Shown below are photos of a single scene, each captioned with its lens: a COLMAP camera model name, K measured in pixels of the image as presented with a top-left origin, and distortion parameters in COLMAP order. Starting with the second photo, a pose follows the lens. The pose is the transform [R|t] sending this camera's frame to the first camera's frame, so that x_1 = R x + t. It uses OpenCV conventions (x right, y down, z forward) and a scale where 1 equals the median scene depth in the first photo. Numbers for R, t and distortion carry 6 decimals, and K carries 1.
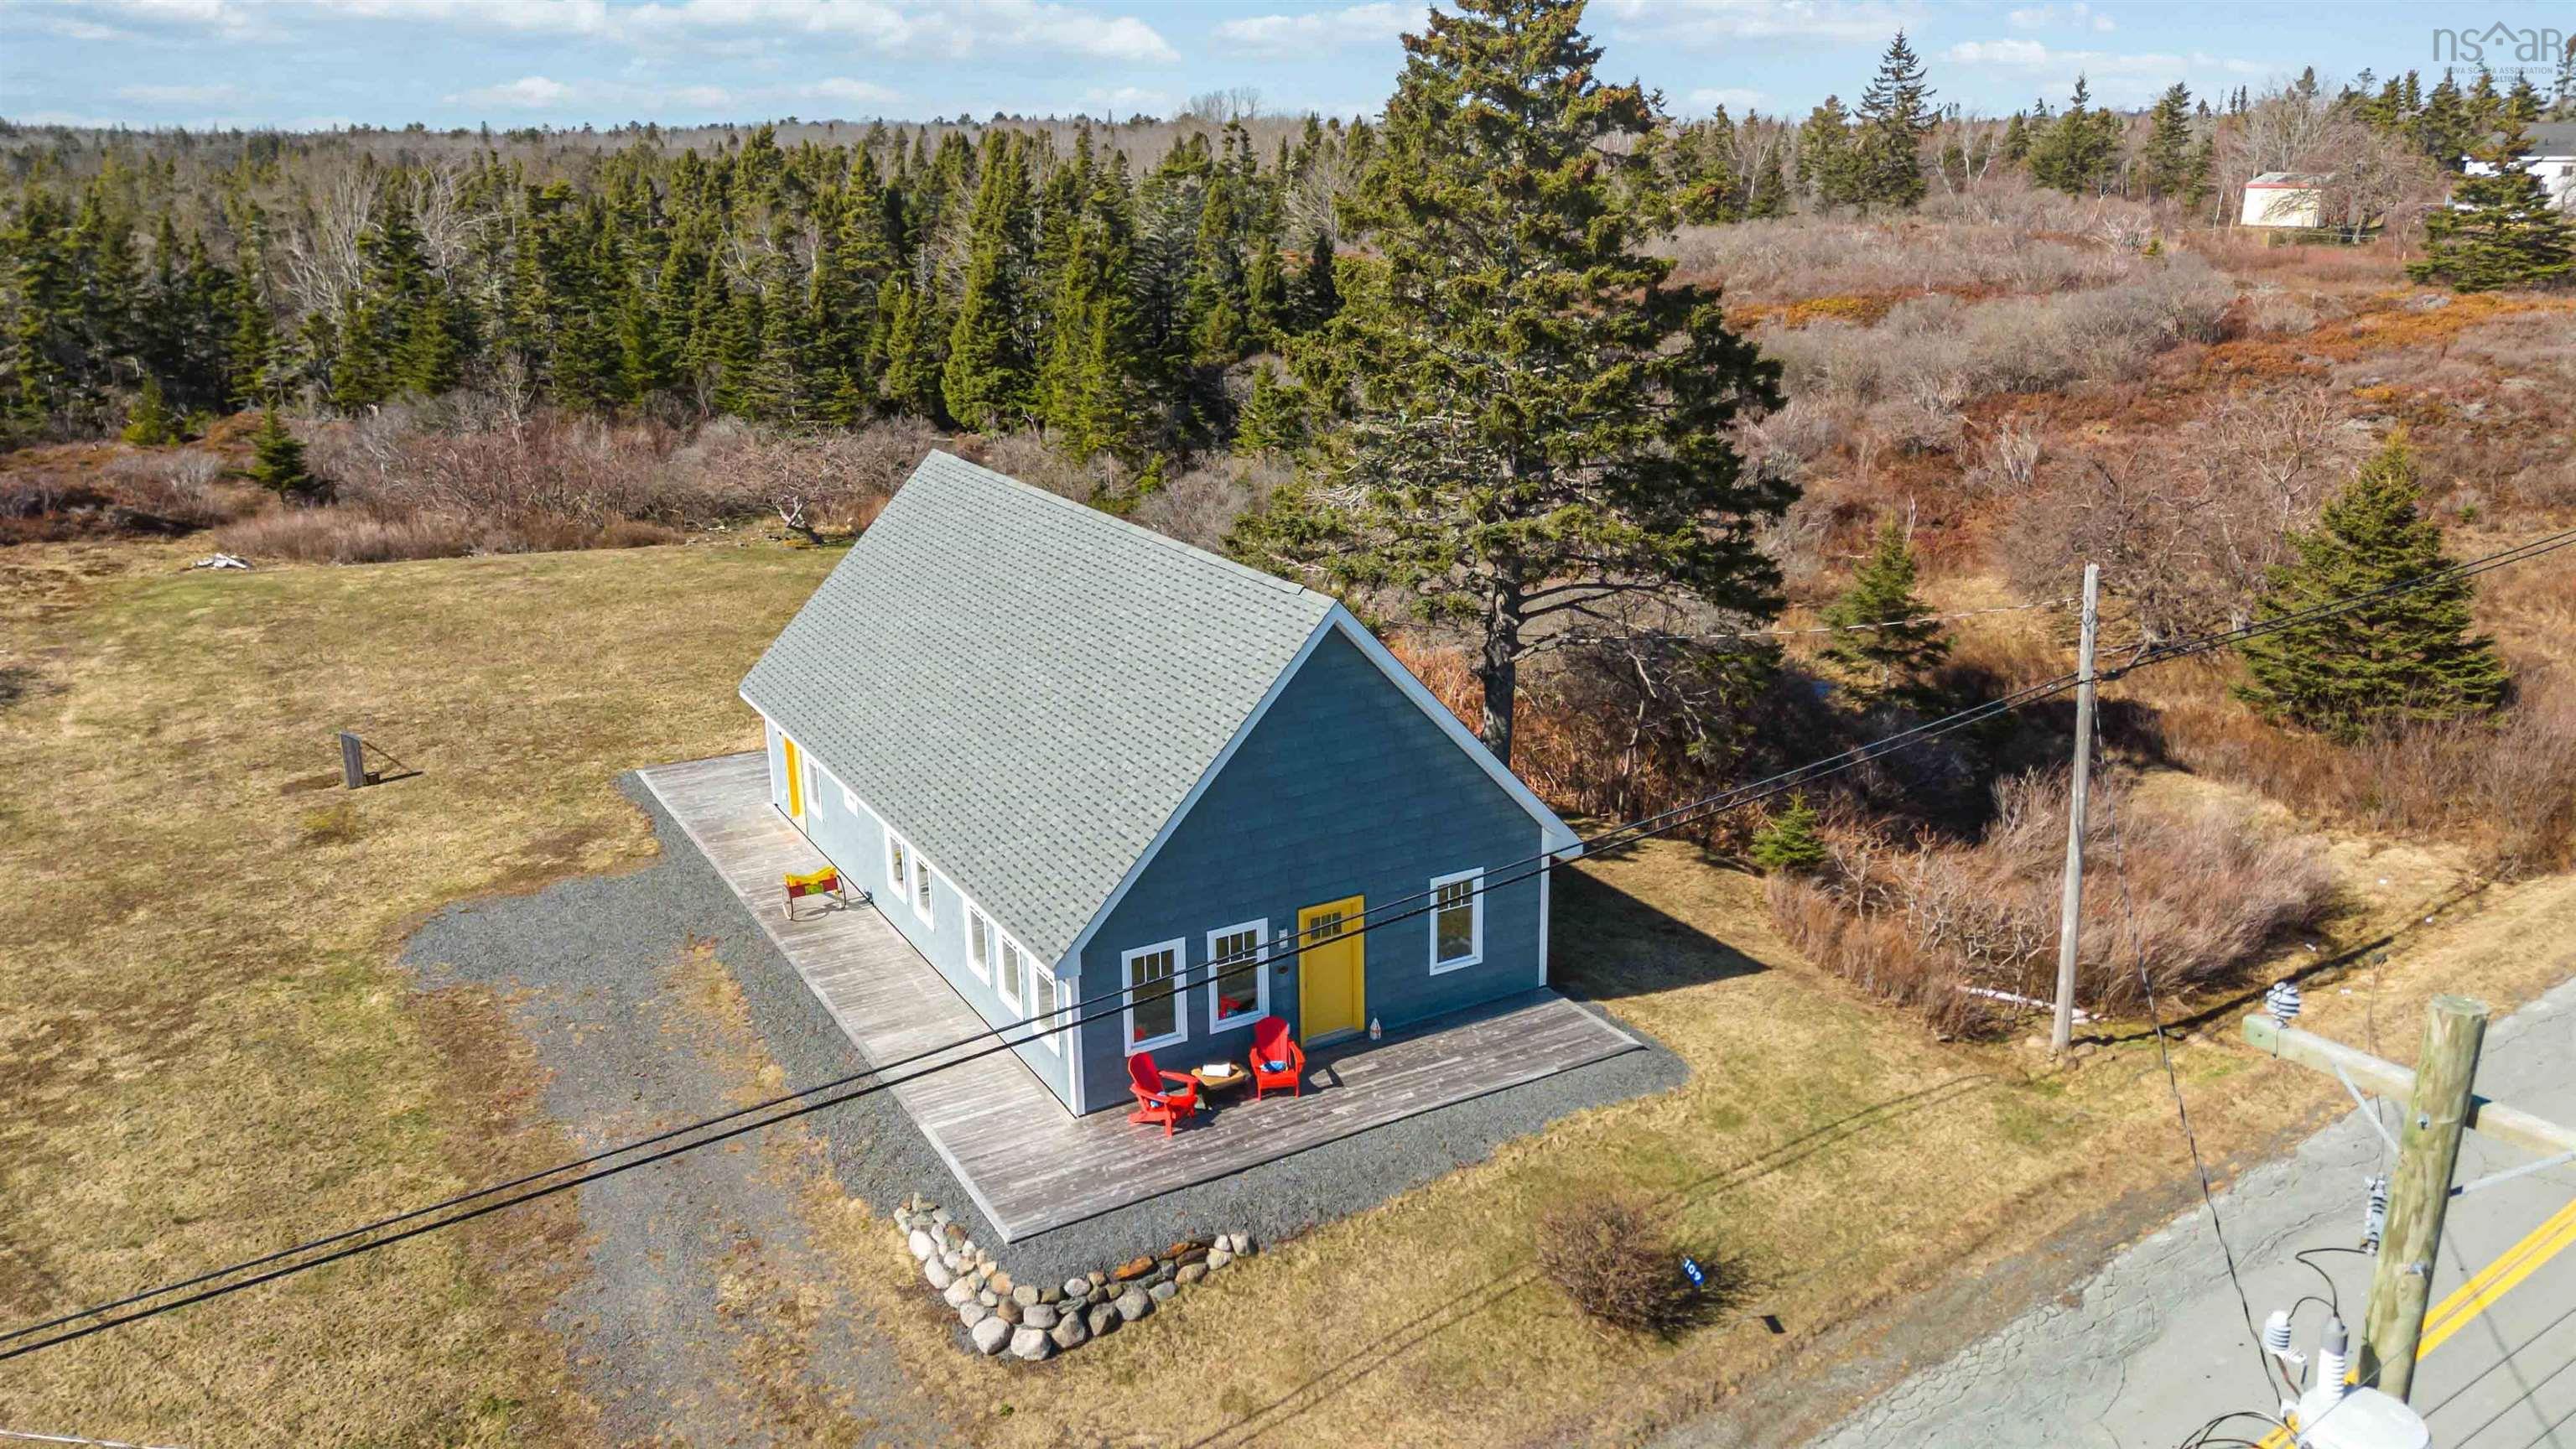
lens RADIAL K [[1888.9, 0, 1298.0], [0, 1888.9, 709.1], [0, 0, 1]] dist [0.110656, -0.129536]
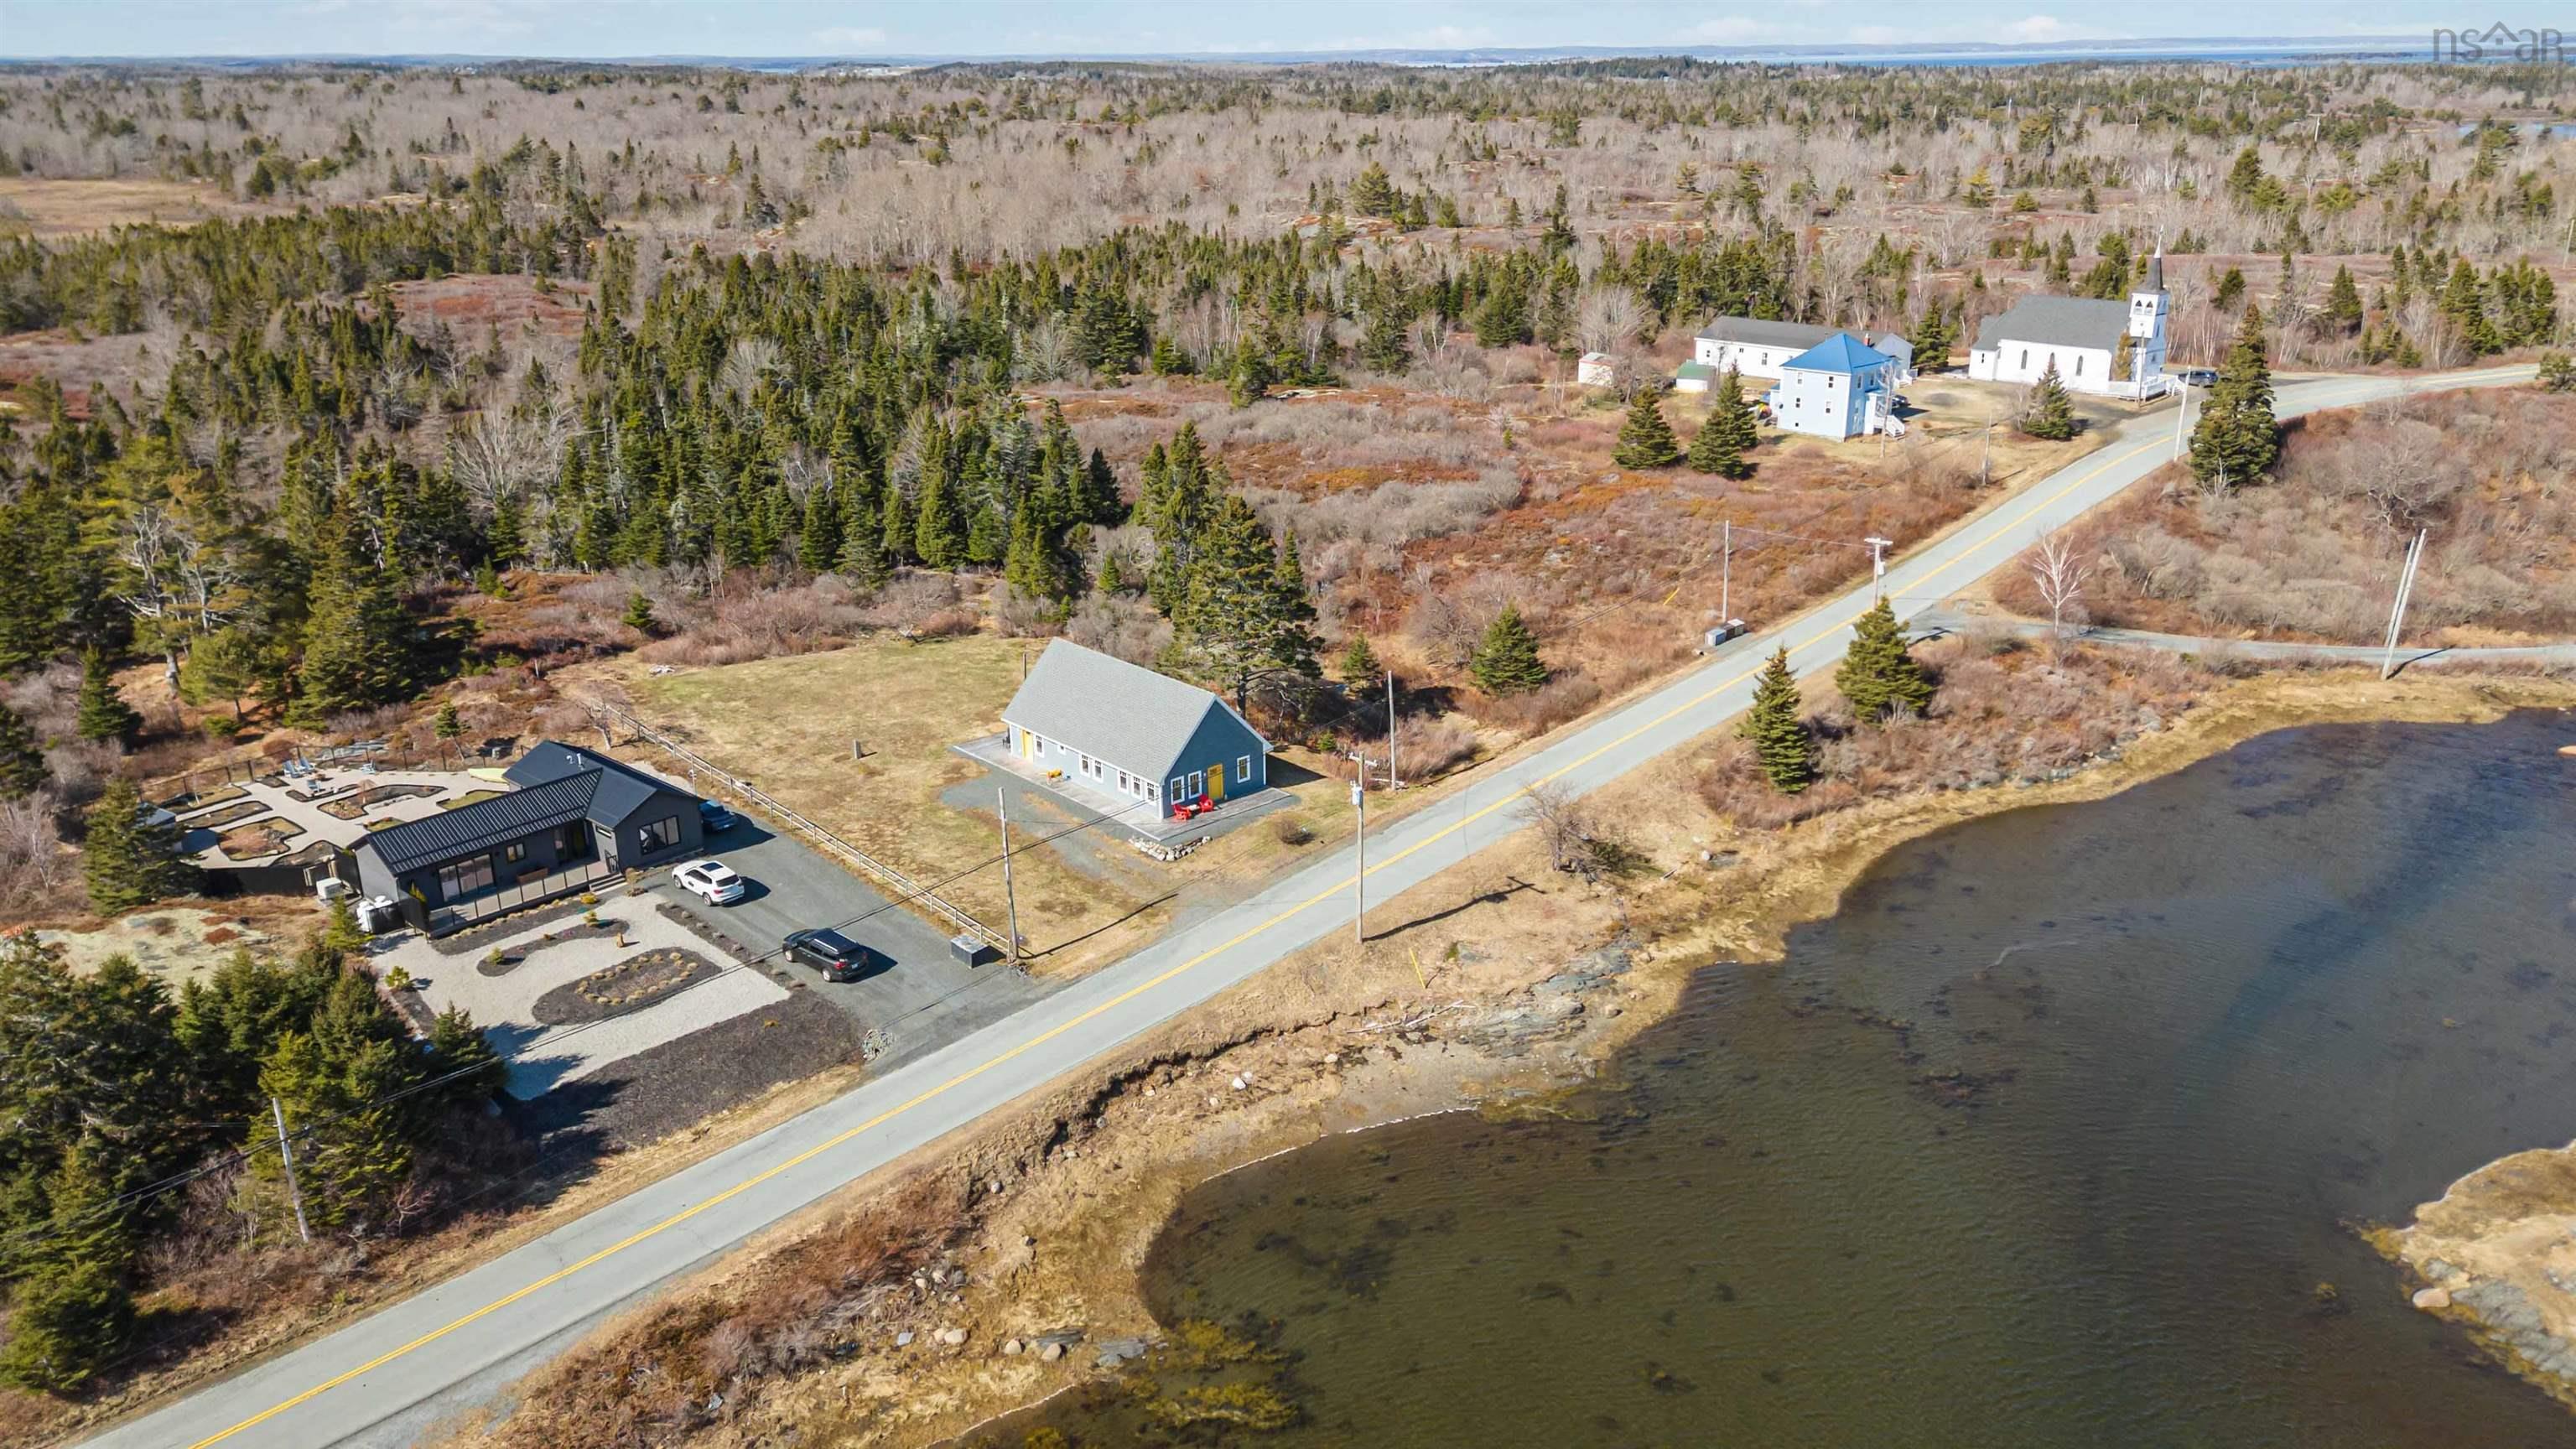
lens RADIAL K [[1901.8, 0, 1288.0], [0, 1901.8, 724.5], [0, 0, 1]] dist [0.112942, -0.111501]
pose [[0.978532, -0.068521, 0.194369, -0.532135], [0.059127, 0.996803, 0.053737, -0.169753], [-0.197430, -0.041091, 0.979455, -2.616113]]
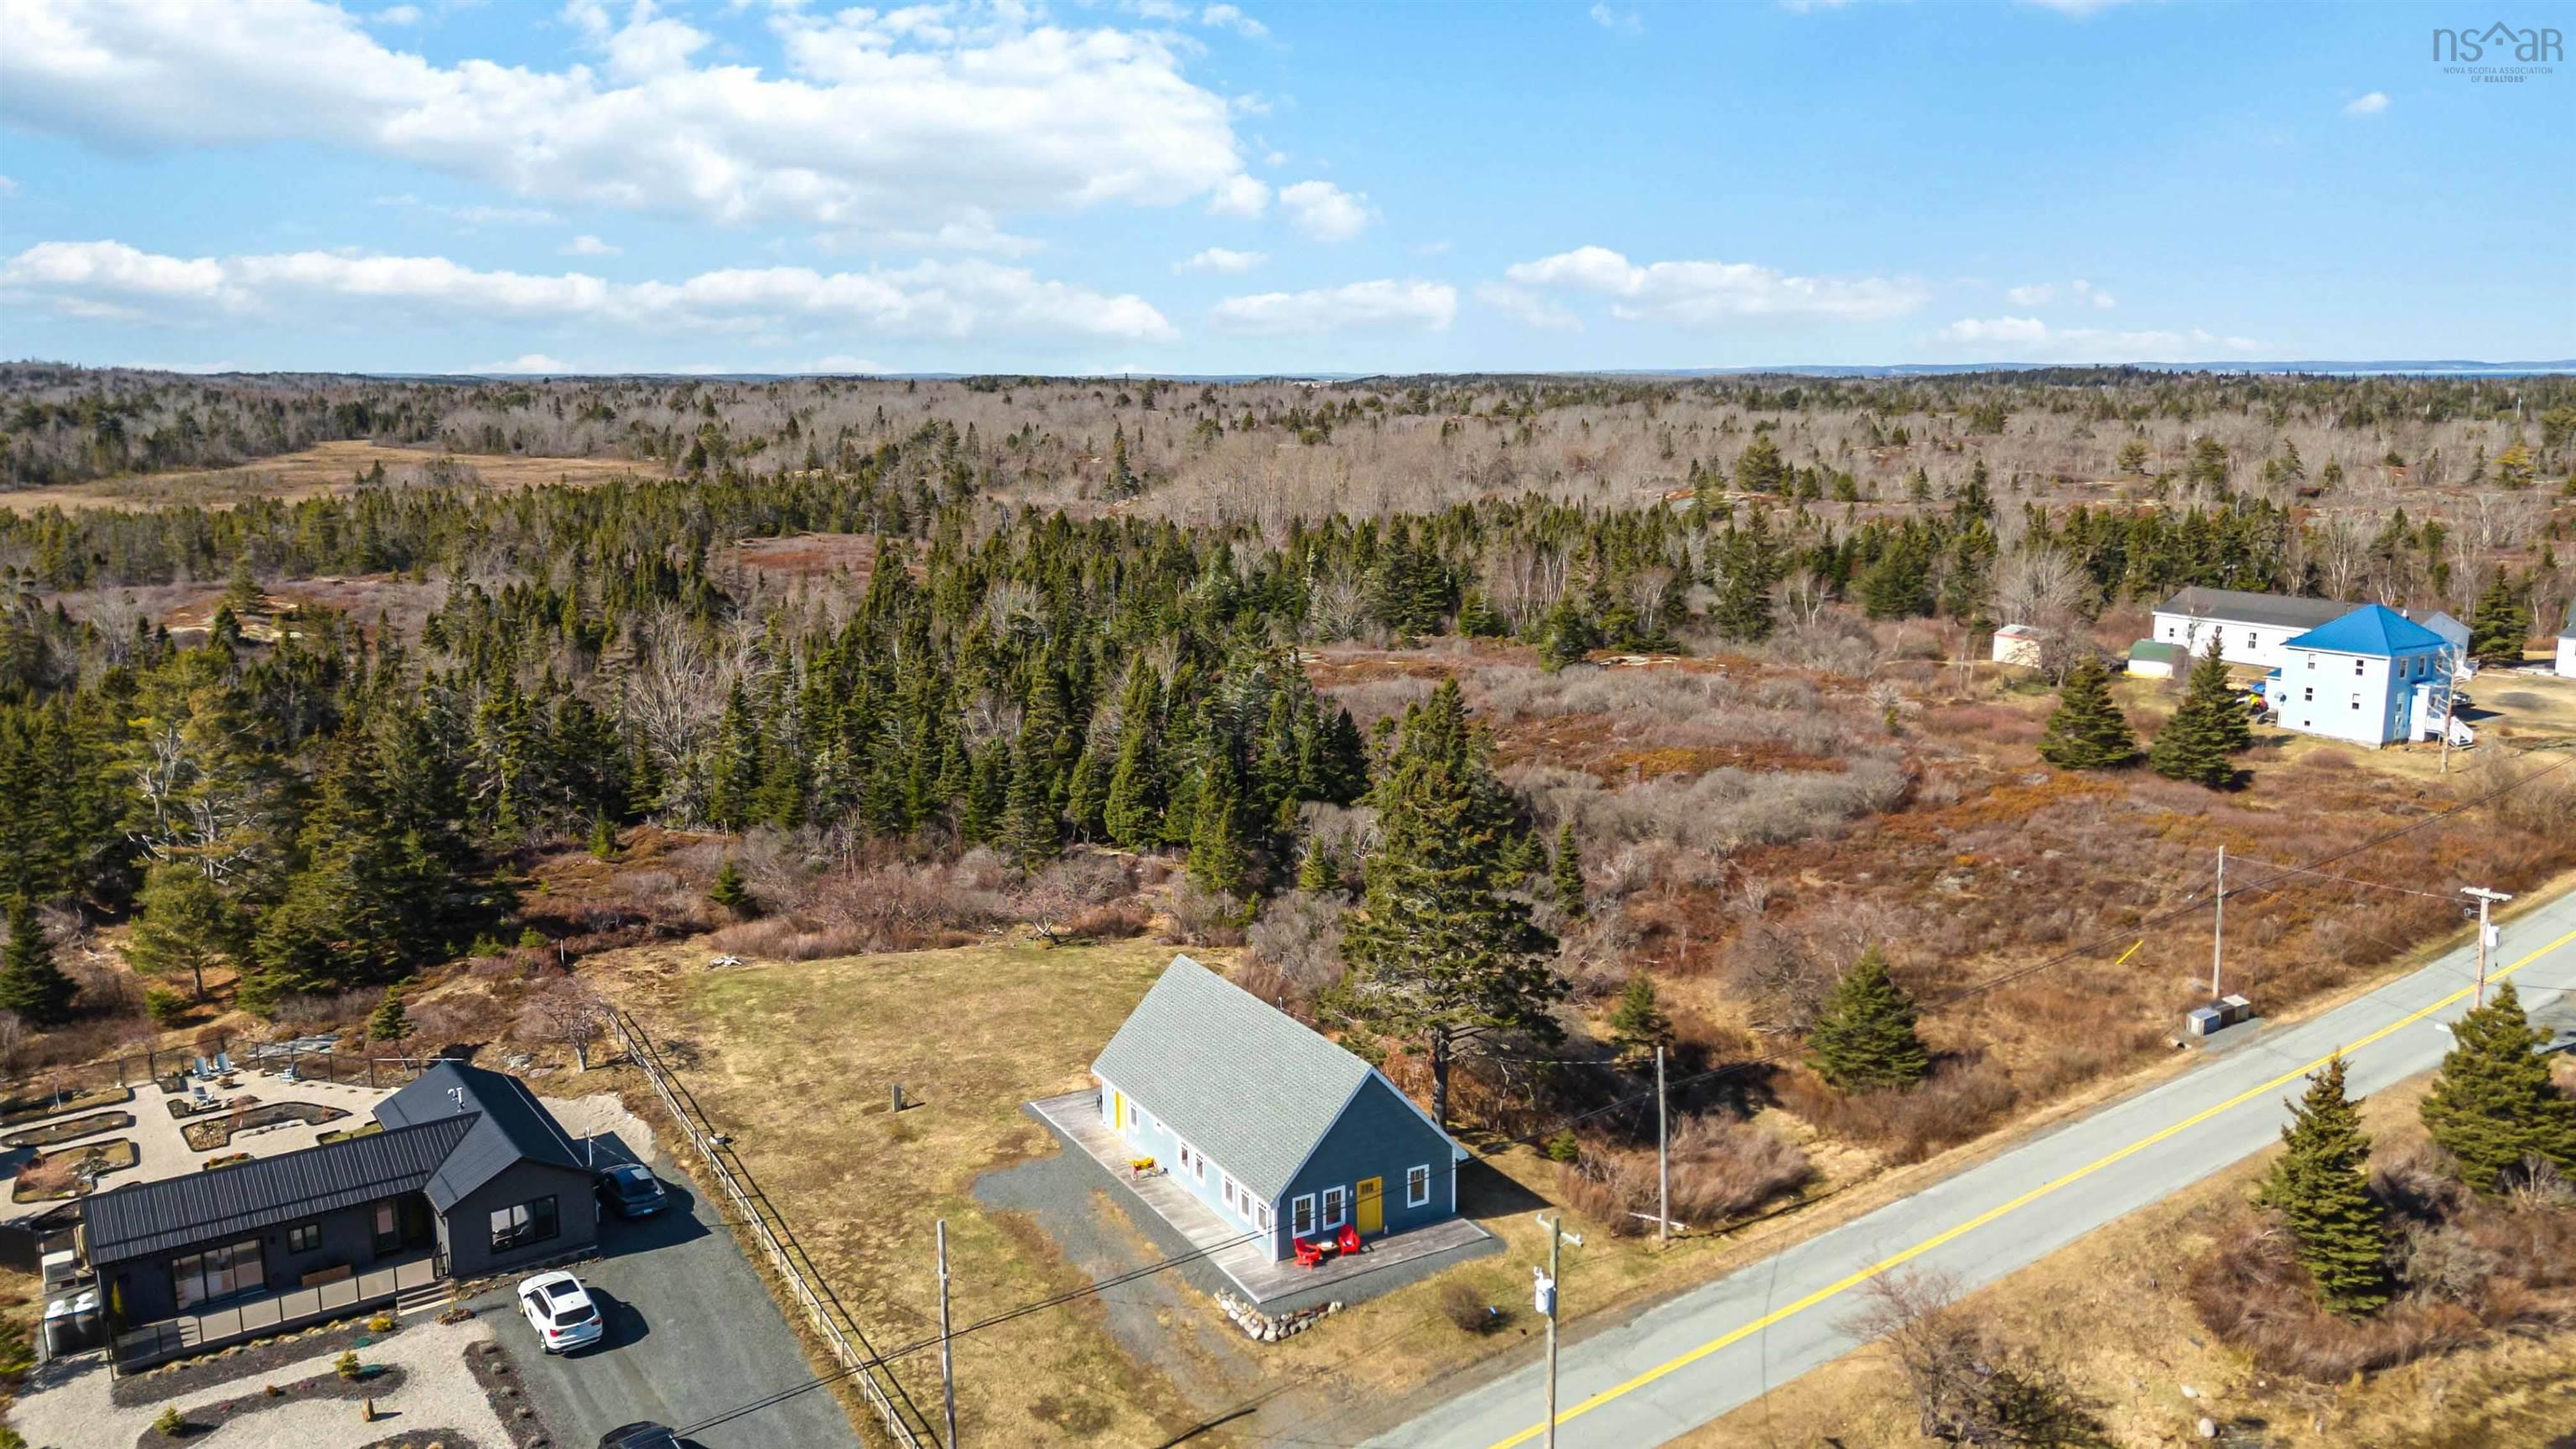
lens RADIAL K [[1888.9, 0, 1298.0], [0, 1888.9, 709.1], [0, 0, 1]] dist [0.110656, -0.129536]
pose [[0.999987, 0.005001, 0.000270, -0.072587], [-0.004939, 0.993674, -0.112192, -0.211119], [-0.000829, 0.112189, 0.993686, -1.434696]]
